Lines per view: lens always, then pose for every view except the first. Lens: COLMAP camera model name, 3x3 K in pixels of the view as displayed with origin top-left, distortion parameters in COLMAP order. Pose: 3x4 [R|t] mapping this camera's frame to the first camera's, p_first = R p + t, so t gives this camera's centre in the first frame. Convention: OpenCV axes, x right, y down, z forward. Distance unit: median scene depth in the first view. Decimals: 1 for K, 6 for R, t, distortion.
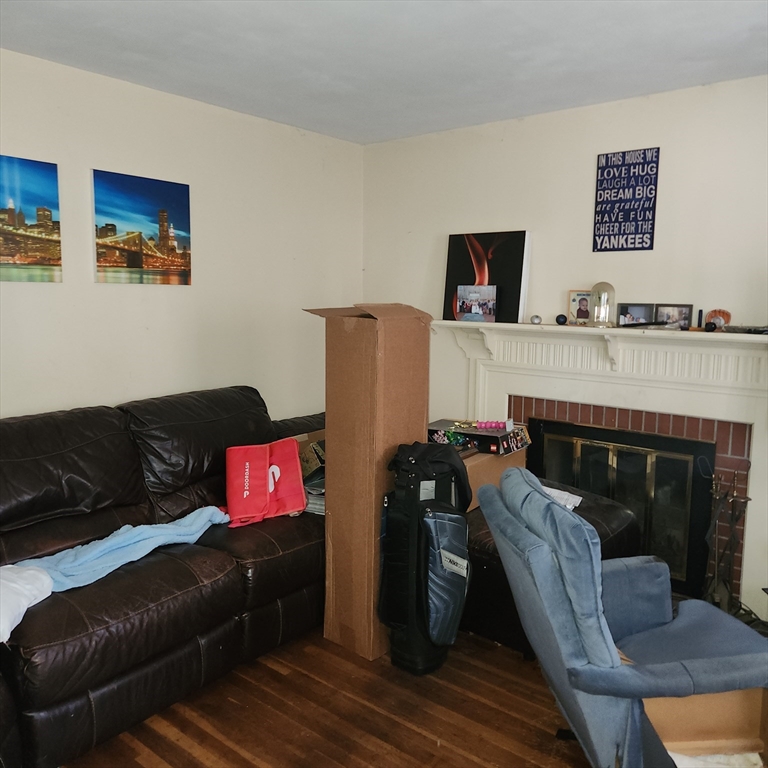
lens RADIAL K [[678.7, 0, 382.2], [0, 678.7, 378.9], [0, 0, 1]] dist [0.064304, -0.047902]
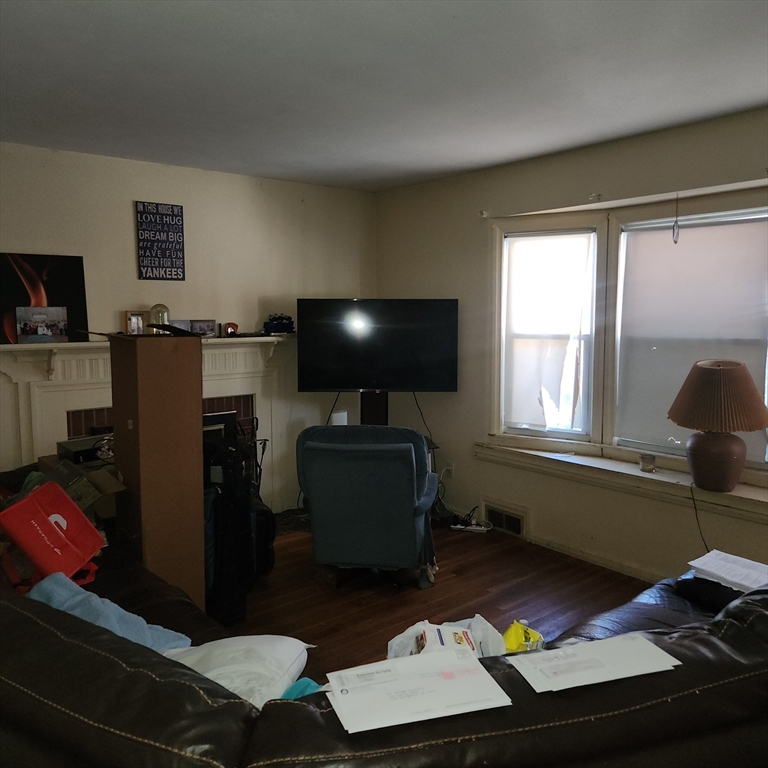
lens RADIAL K [[678.7, 0, 382.3], [0, 678.7, 386.0], [0, 0, 1]] dist [0.064304, -0.047902]
pose [[0.180628, -0.122327, 0.975915, -0.854947], [0.135970, 0.985814, 0.098402, -0.060807], [-0.974108, 0.114921, 0.194698, 0.370277]]
